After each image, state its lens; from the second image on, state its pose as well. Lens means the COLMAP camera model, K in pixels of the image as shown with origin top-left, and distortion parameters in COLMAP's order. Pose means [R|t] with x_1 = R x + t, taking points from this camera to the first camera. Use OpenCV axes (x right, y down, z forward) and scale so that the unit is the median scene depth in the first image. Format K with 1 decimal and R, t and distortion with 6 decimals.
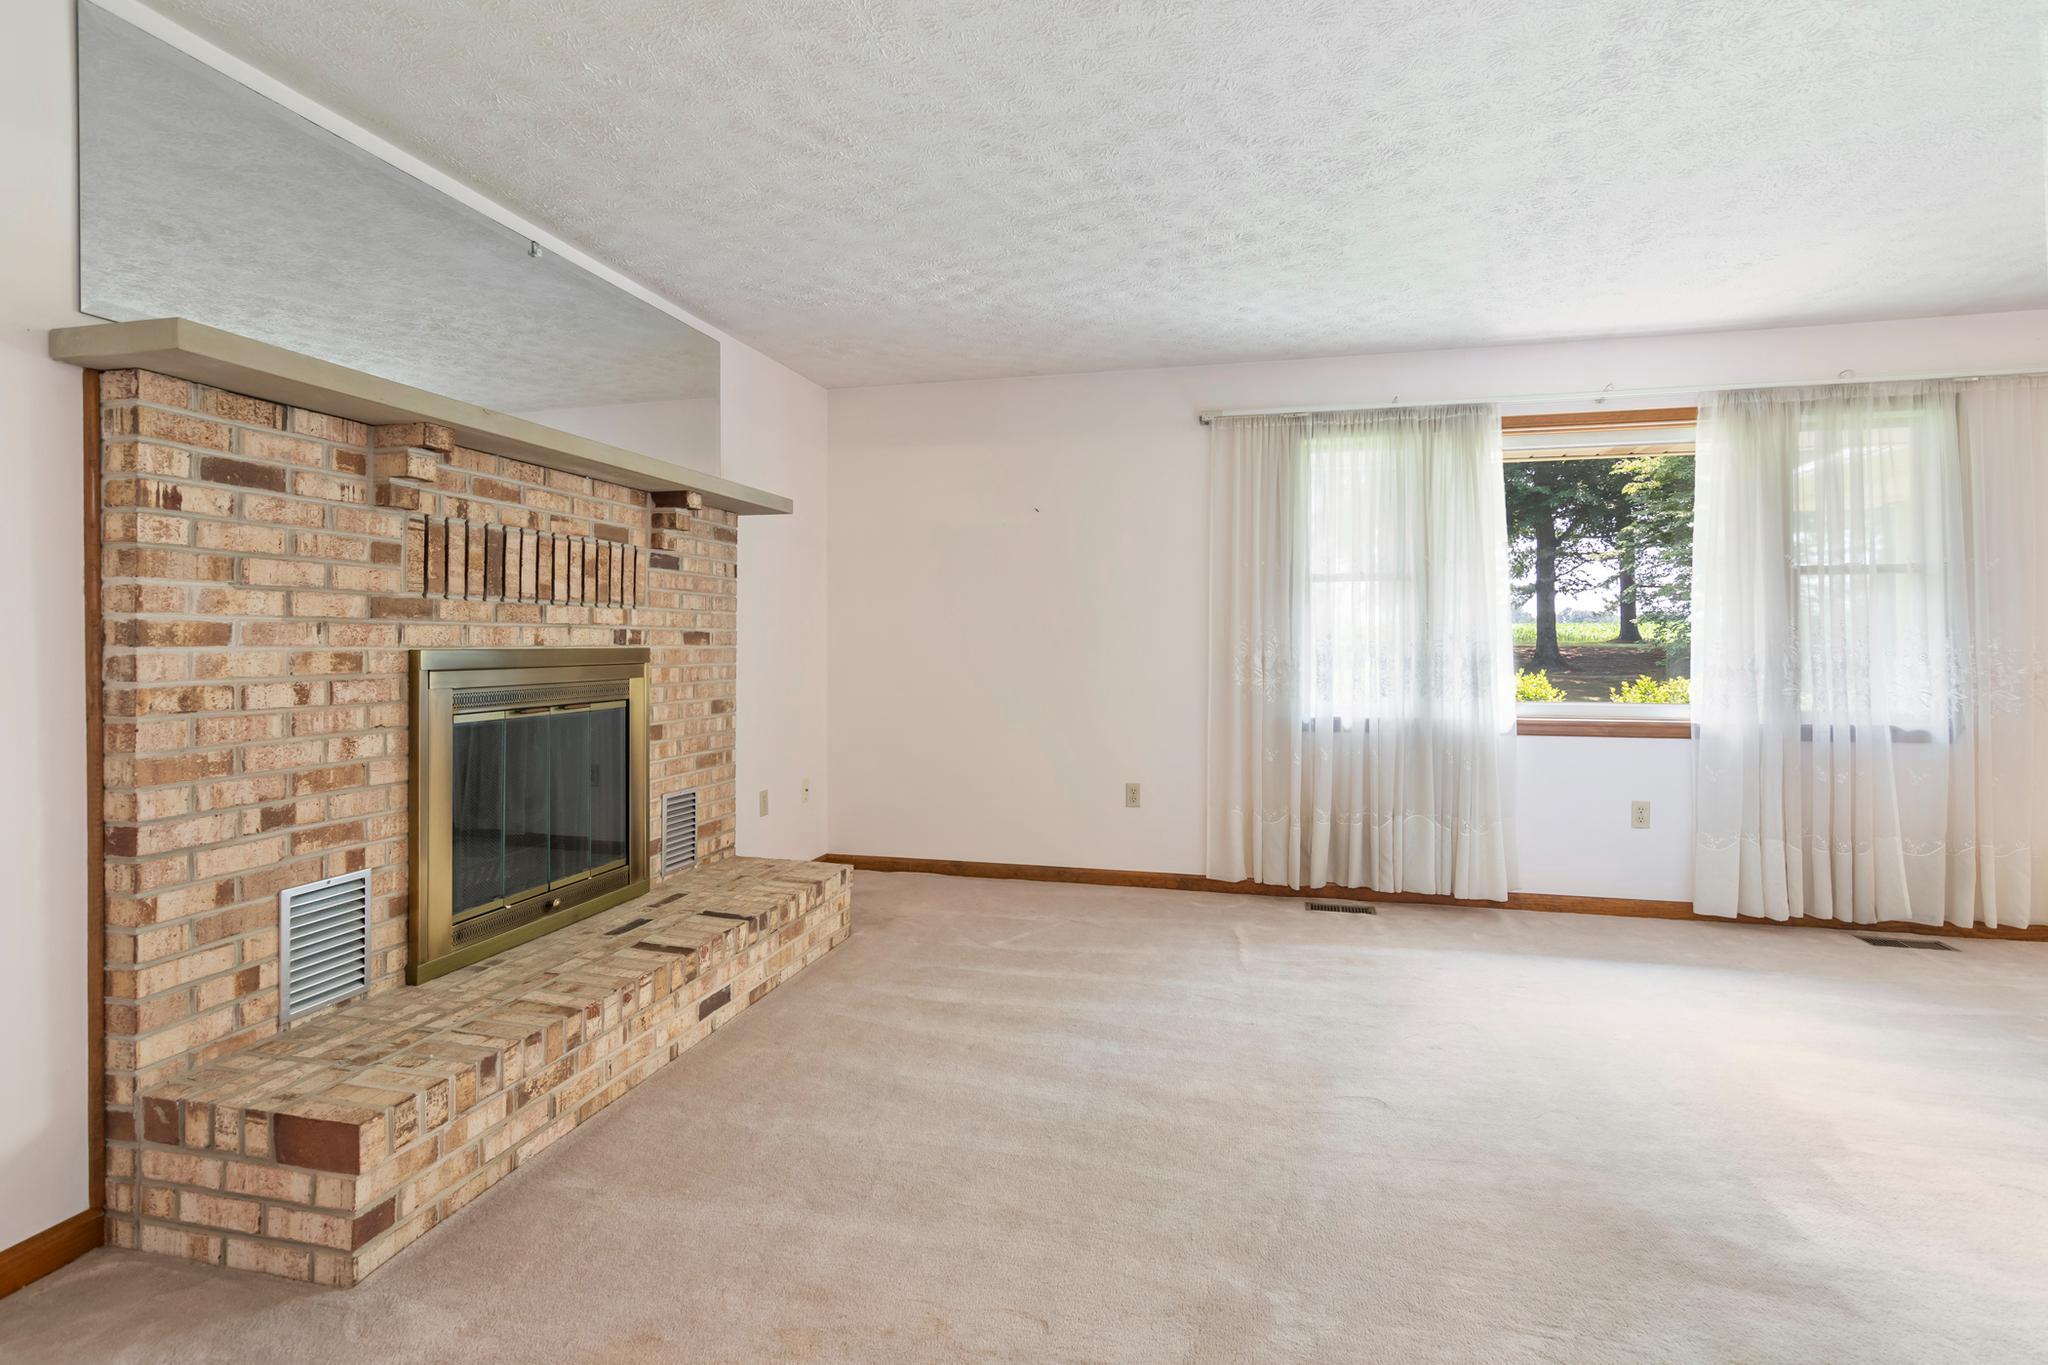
lens RADIAL K [[986.6, 0, 1010.4], [0, 986.6, 642.1], [0, 0, 1]] dist [-0.001985, 0.002262]
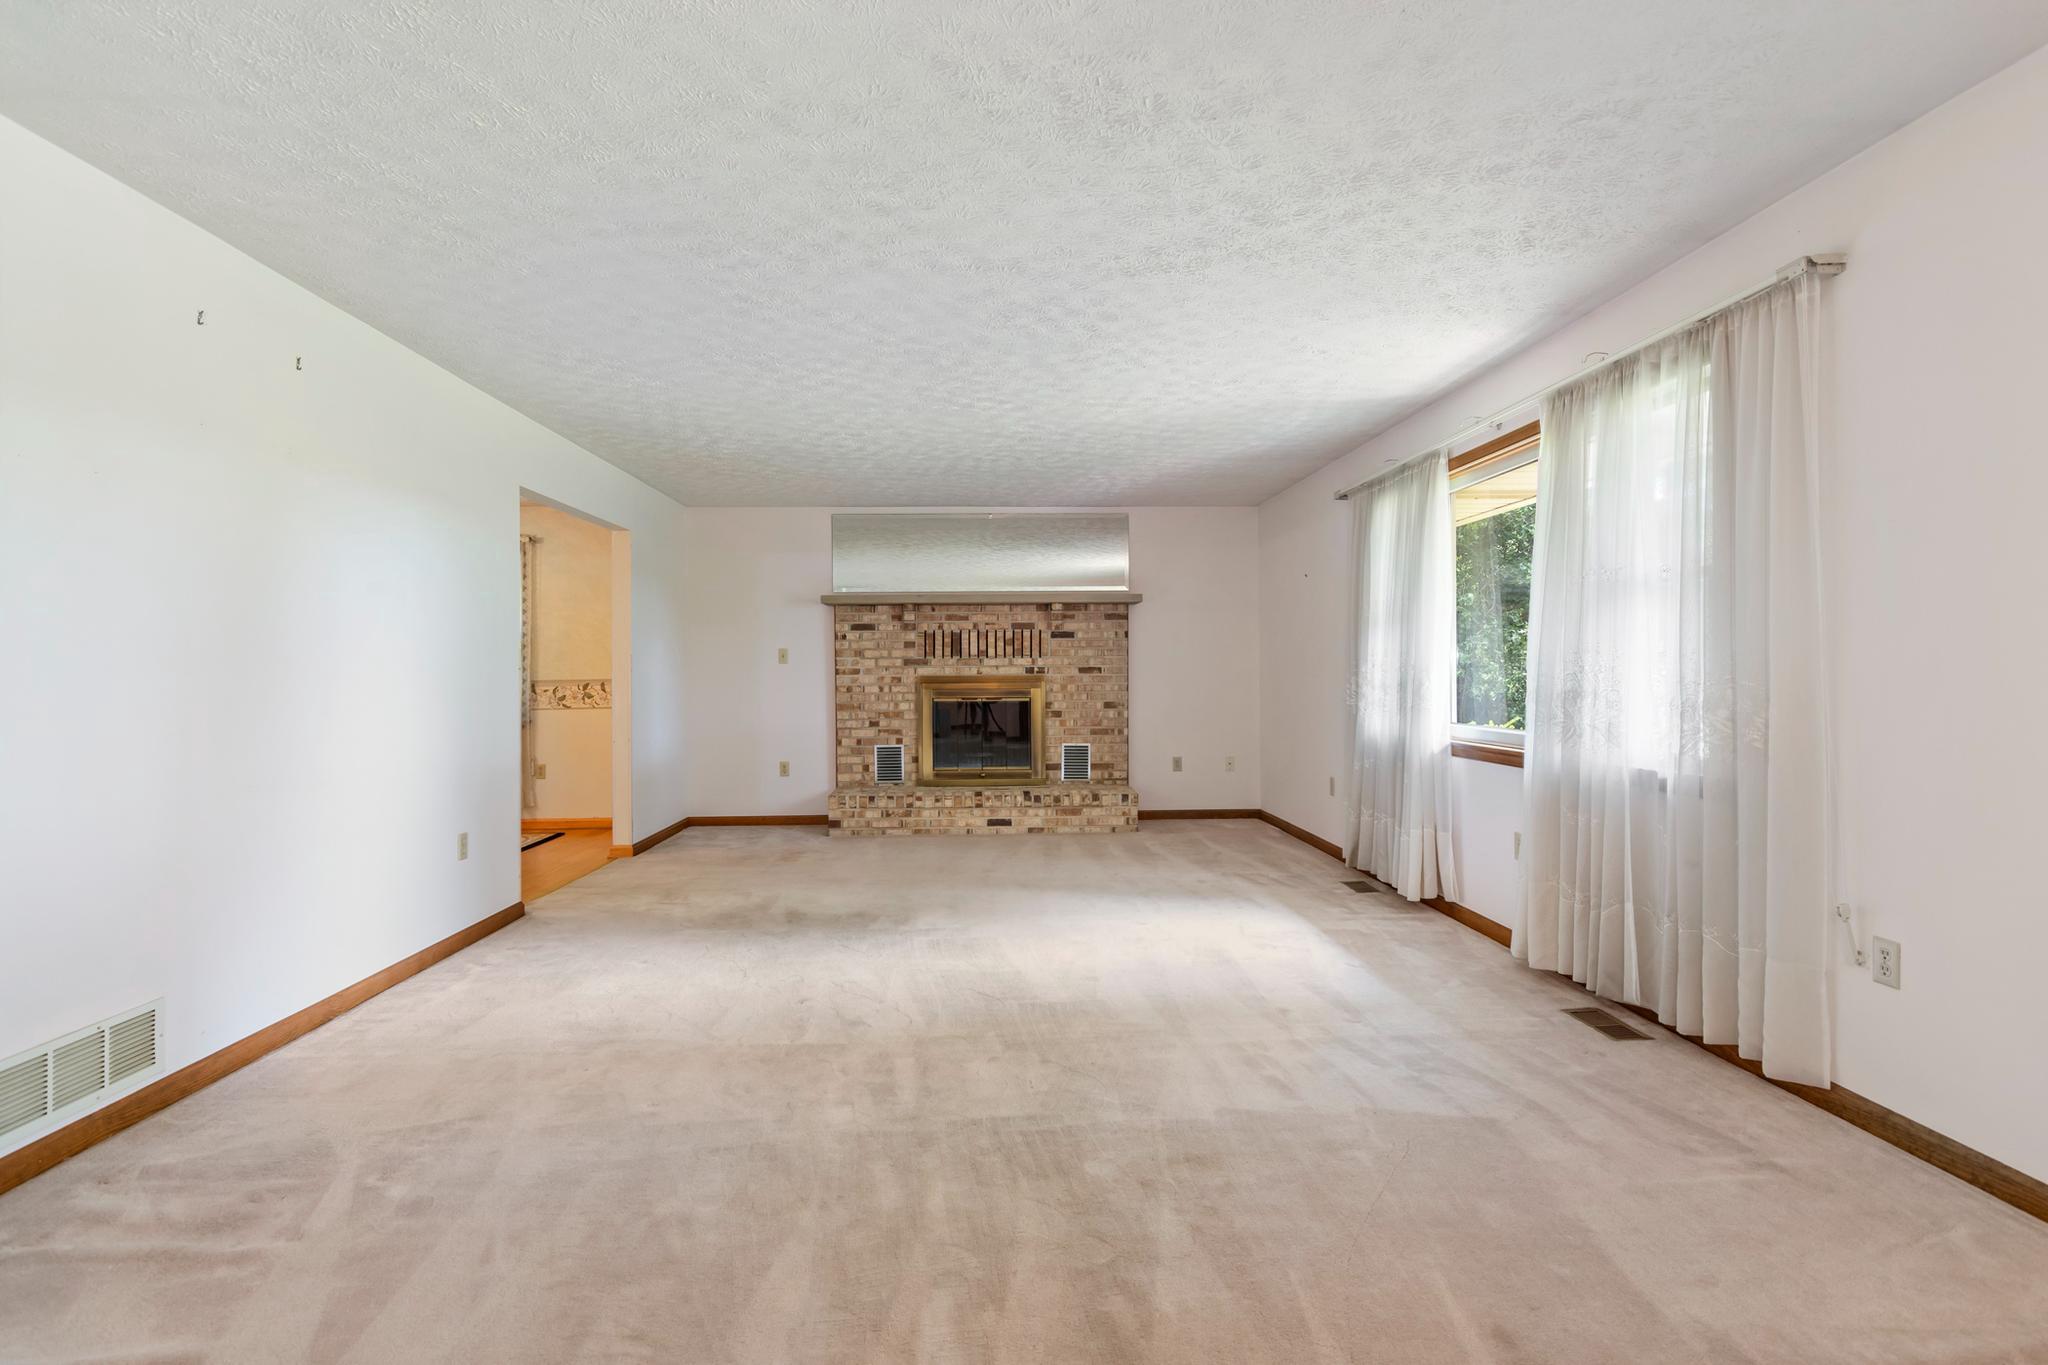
lens RADIAL K [[986.6, 0, 1058.3], [0, 986.6, 677.9], [0, 0, 1]] dist [-0.001985, 0.002262]
pose [[0.315081, 0.002723, -0.949061, 2.258971], [0.006640, 0.999965, 0.005073, 0.001368], [0.949041, -0.007900, 0.315052, 0.424160]]
